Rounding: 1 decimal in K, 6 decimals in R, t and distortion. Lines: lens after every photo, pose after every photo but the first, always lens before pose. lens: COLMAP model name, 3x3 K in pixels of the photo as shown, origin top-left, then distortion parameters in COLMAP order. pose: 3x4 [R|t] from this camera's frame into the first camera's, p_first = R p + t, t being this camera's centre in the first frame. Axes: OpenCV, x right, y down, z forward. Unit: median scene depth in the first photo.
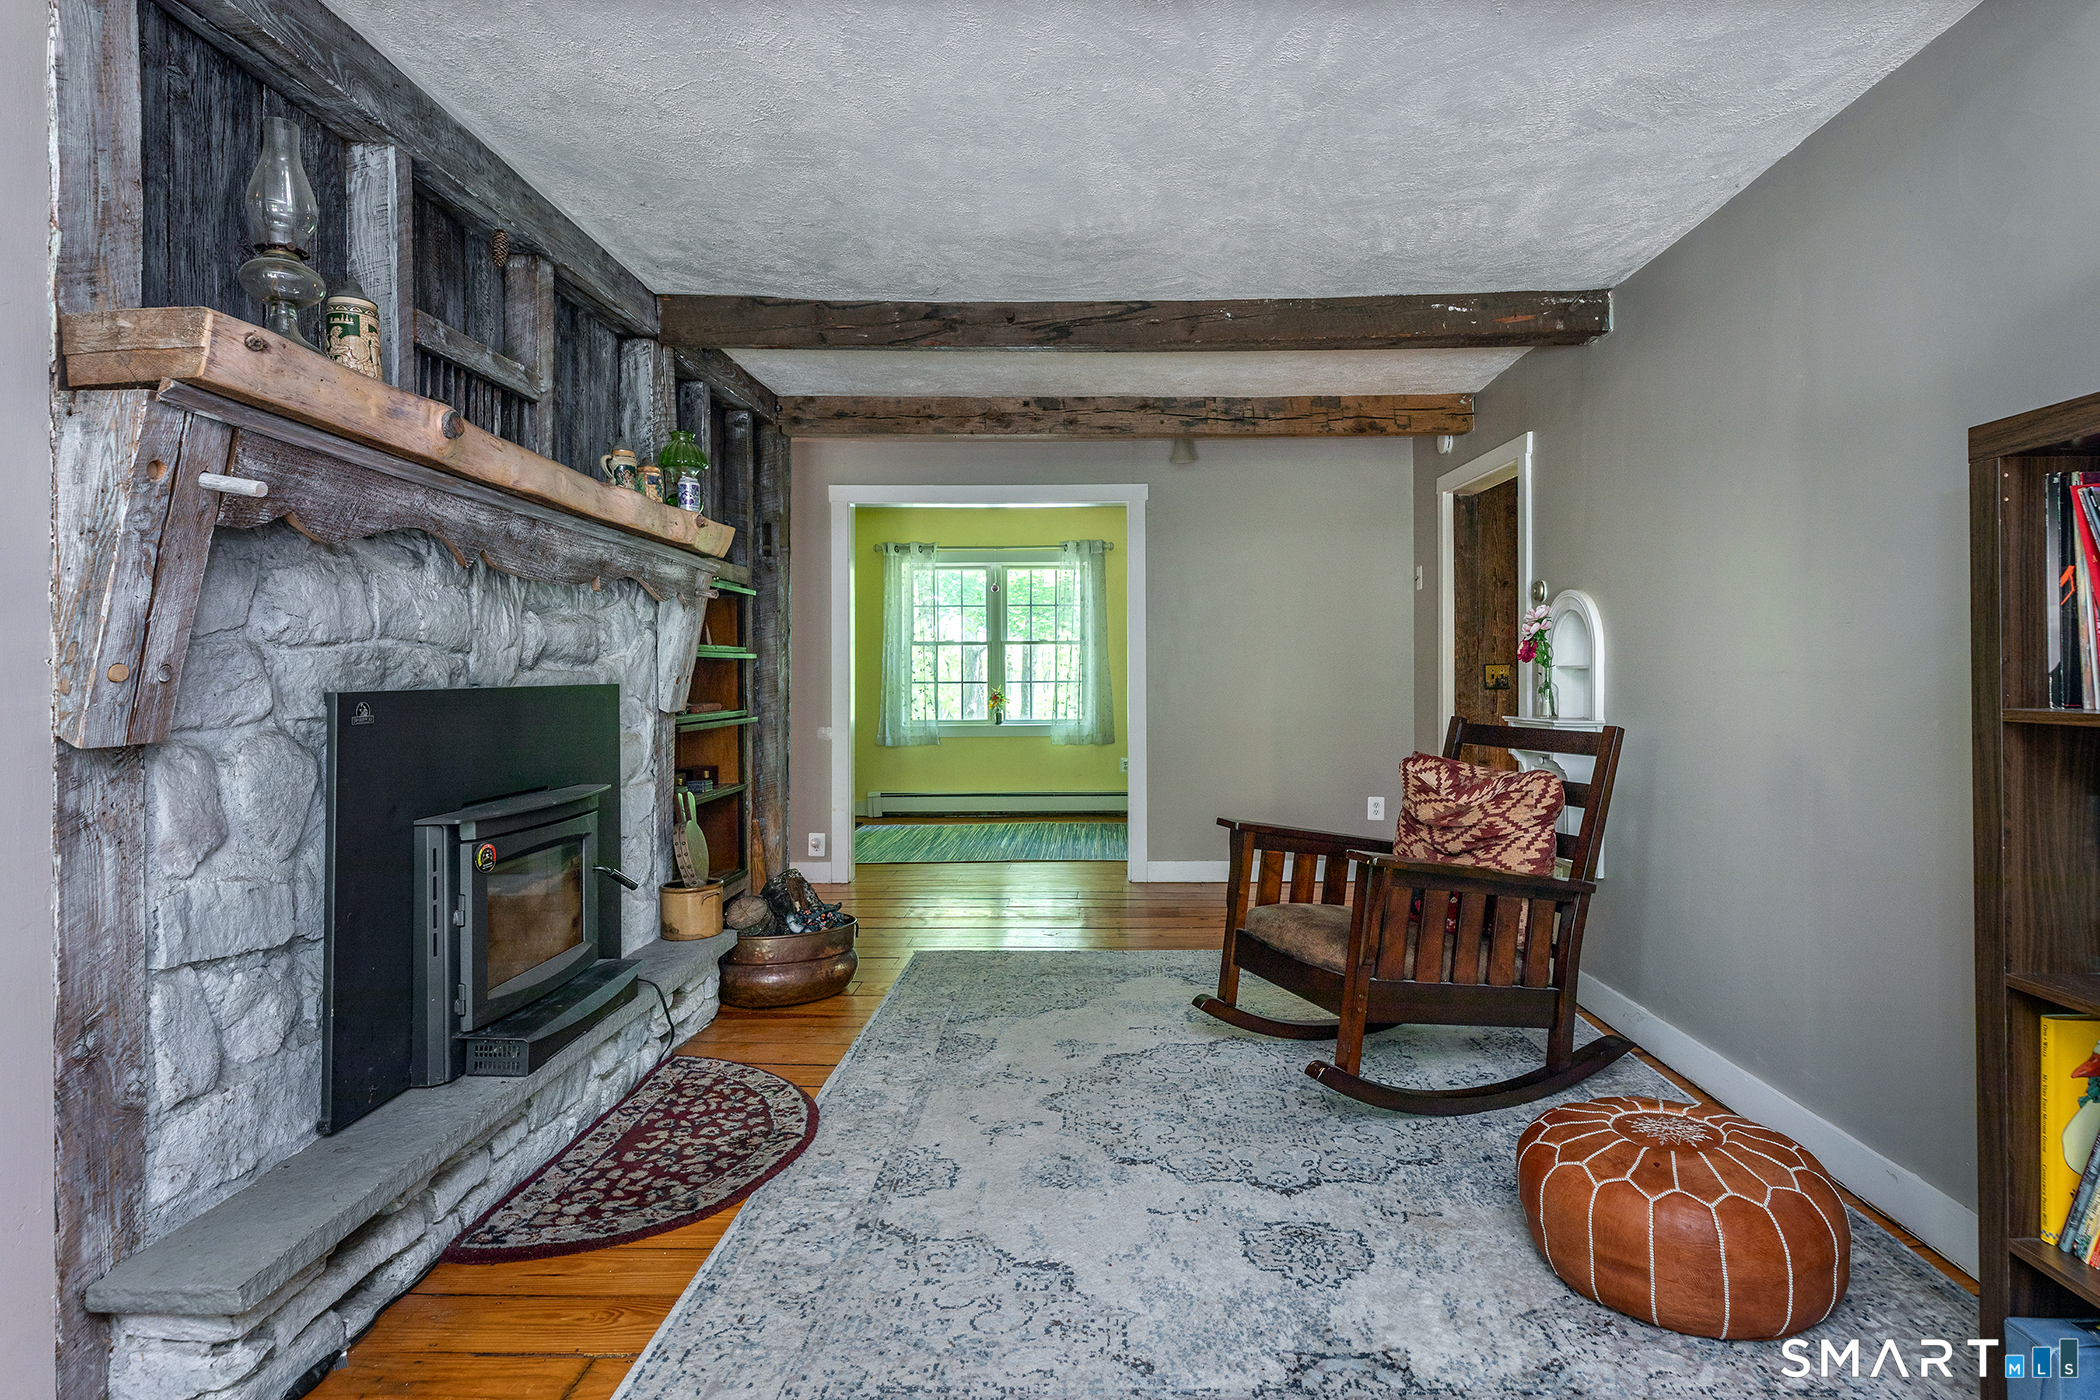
lens RADIAL K [[1126.3, 0, 1091.6], [0, 1126.3, 668.3], [0, 0, 1]] dist [0.037941, -0.022963]
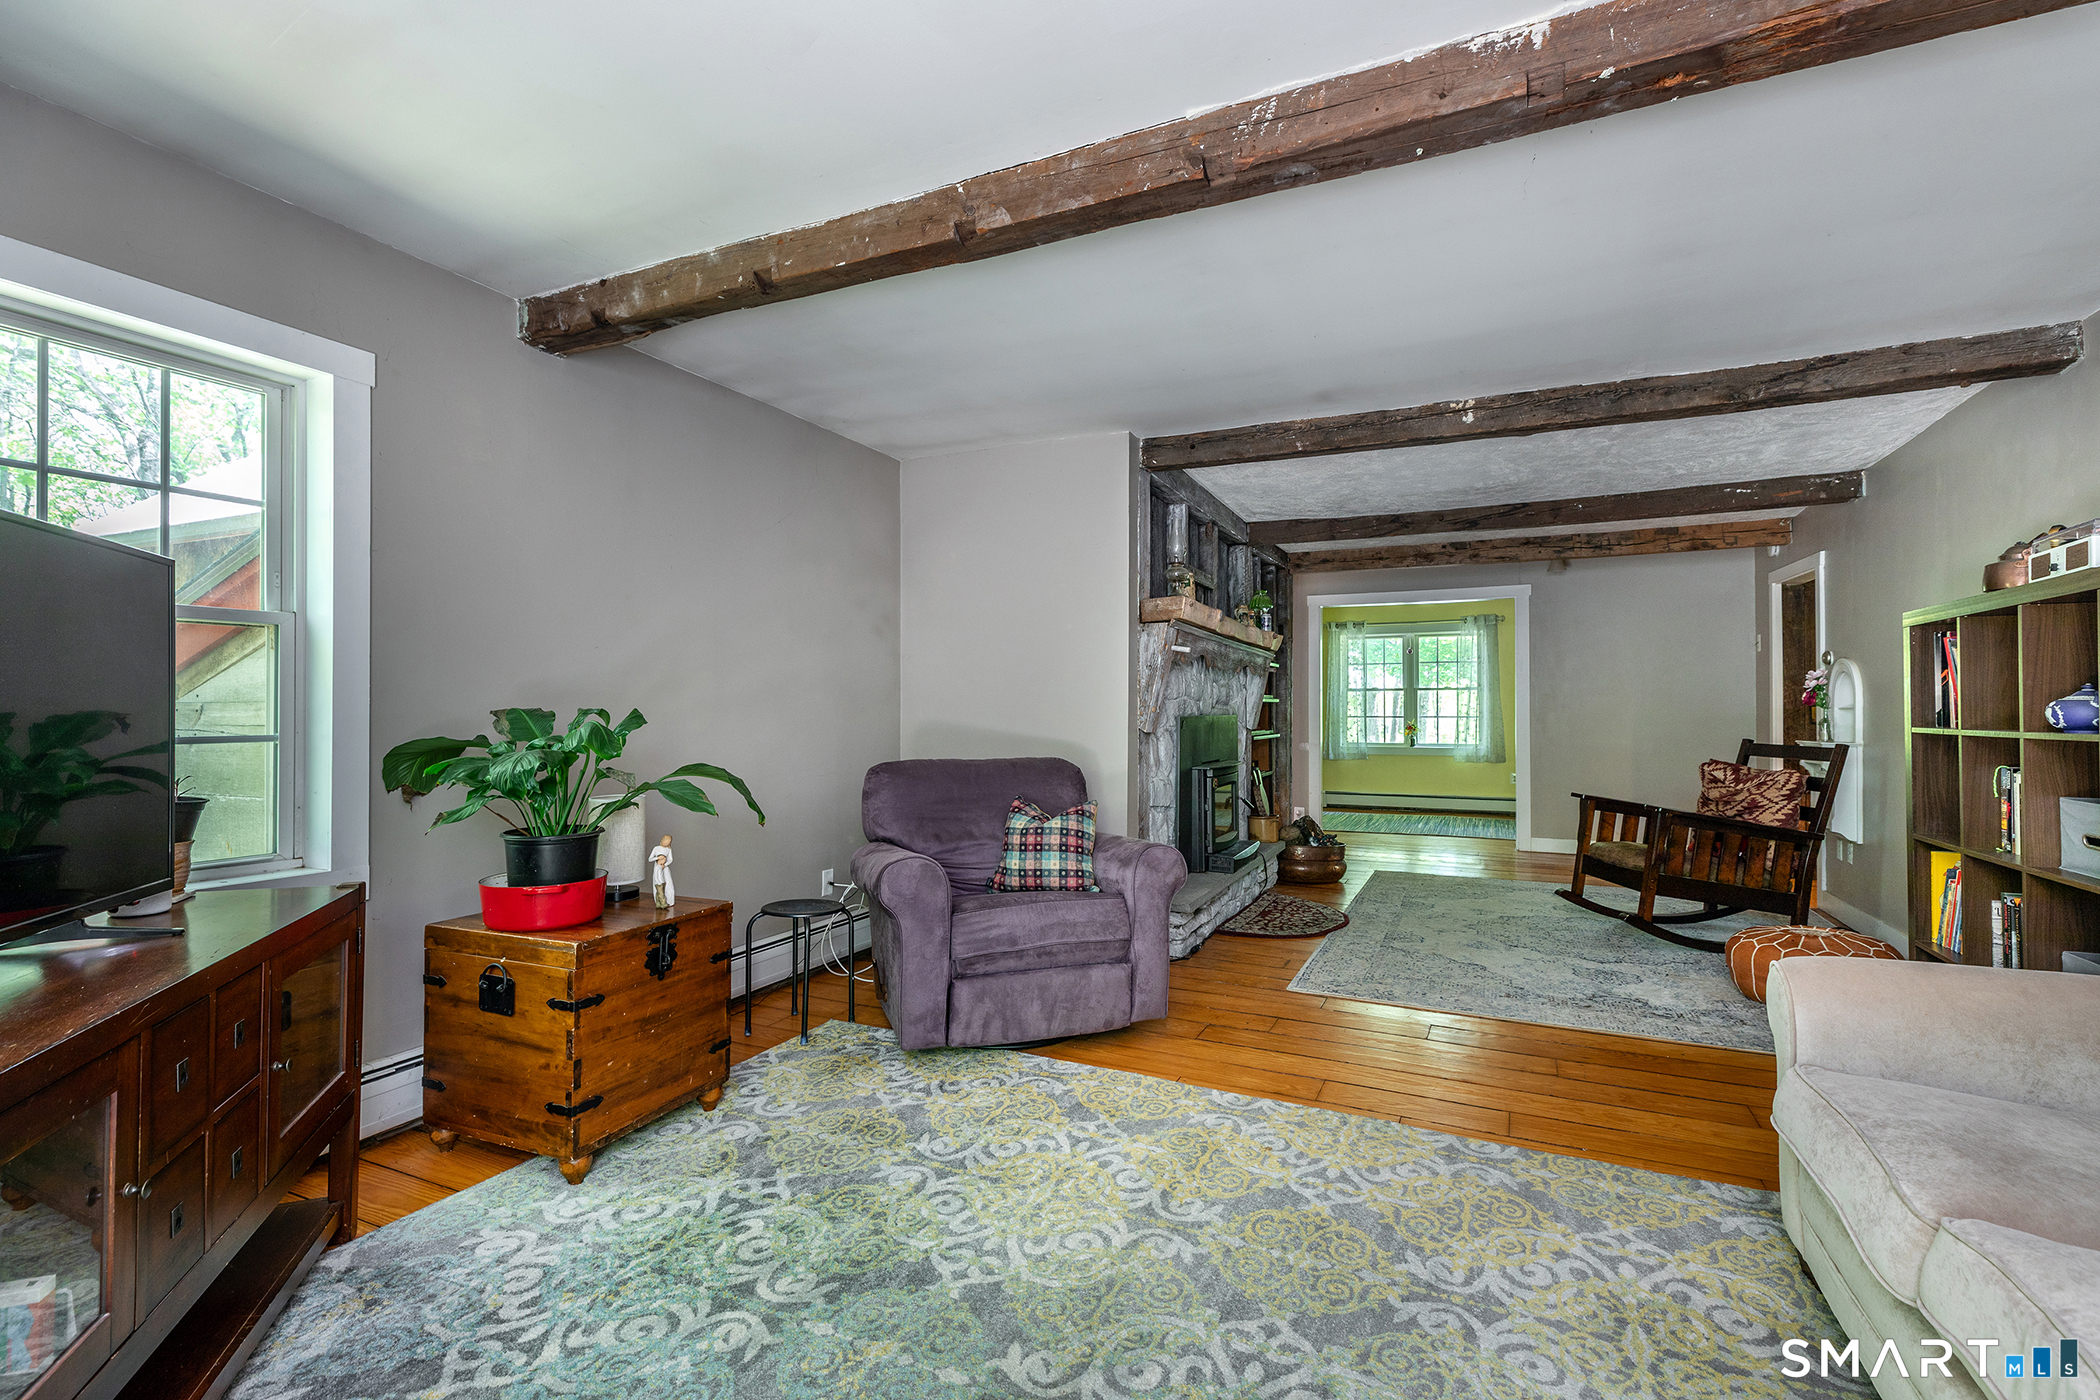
lens RADIAL K [[961.7, 0, 993.4], [0, 961.7, 698.1], [0, 0, 1]] dist [0.026848, -0.012127]
pose [[0.892960, -0.000859, -0.450135, -0.016007], [-0.002459, 0.999974, -0.006787, -0.004378], [0.450129, 0.007167, 0.892935, -0.871501]]
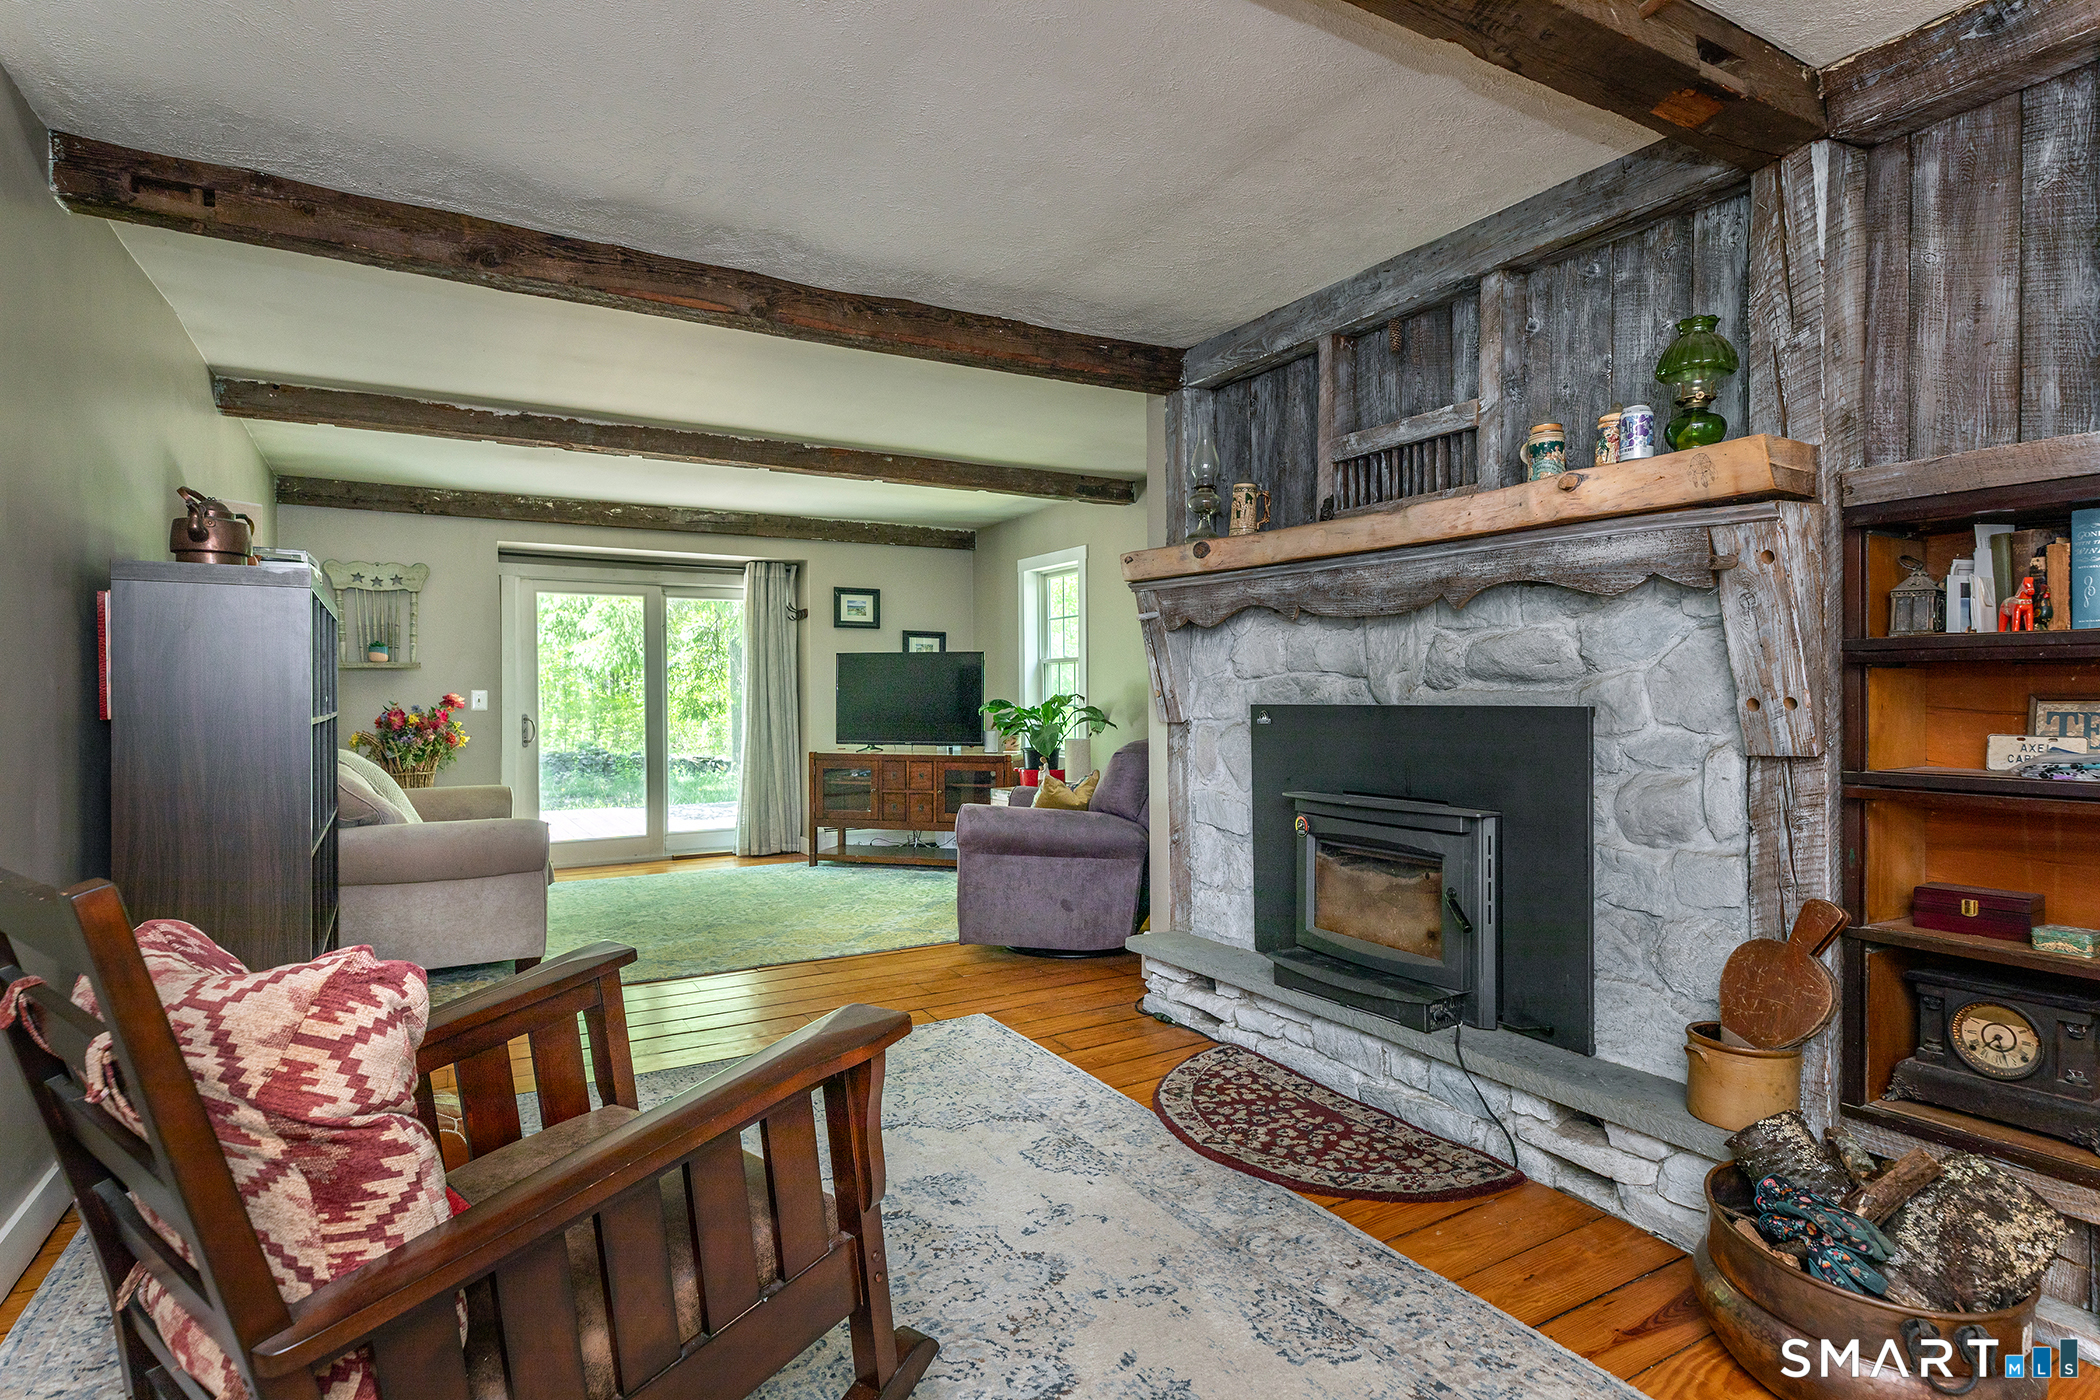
lens RADIAL K [[1043.3, 0, 1050.0], [0, 1043.3, 700.0], [0, 0, 1]] dist [0.034279, -0.000098]
pose [[-0.856451, 0.009263, -0.516146, 0.313628], [0.008039, 0.999957, 0.004606, 0.002837], [0.516166, -0.000204, -0.856488, 1.551856]]
